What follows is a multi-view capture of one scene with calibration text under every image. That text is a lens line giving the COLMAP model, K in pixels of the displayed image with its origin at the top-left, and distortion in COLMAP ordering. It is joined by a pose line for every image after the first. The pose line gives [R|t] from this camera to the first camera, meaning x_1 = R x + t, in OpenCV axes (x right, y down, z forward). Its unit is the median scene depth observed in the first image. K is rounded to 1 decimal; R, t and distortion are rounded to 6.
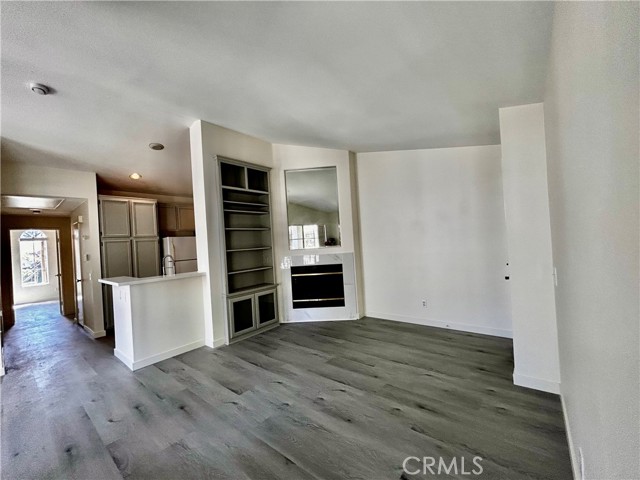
lens RADIAL K [[258.4, 0, 320.2], [0, 258.4, 241.4], [0, 0, 1]] dist [-0.001166, 0.000474]
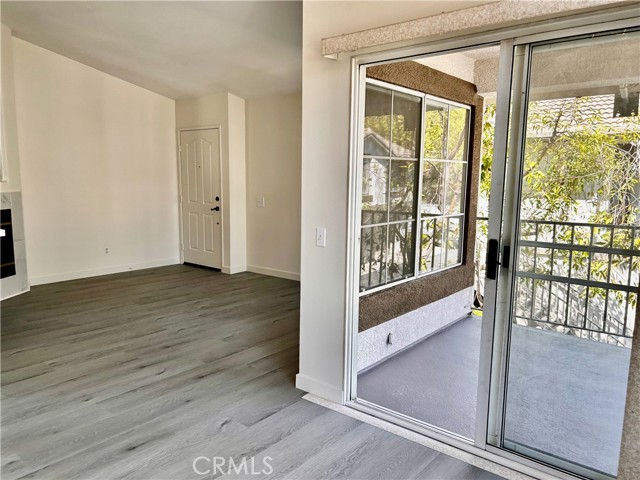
lens RADIAL K [[484.2, 0, 317.9], [0, 484.2, 241.5], [0, 0, 1]] dist [0.073229, -0.105853]
pose [[0.015526, -0.075510, 0.997024, -1.358648], [-0.014726, 0.997019, 0.075739, 0.077701], [-0.999771, -0.015858, 0.014368, 0.268871]]
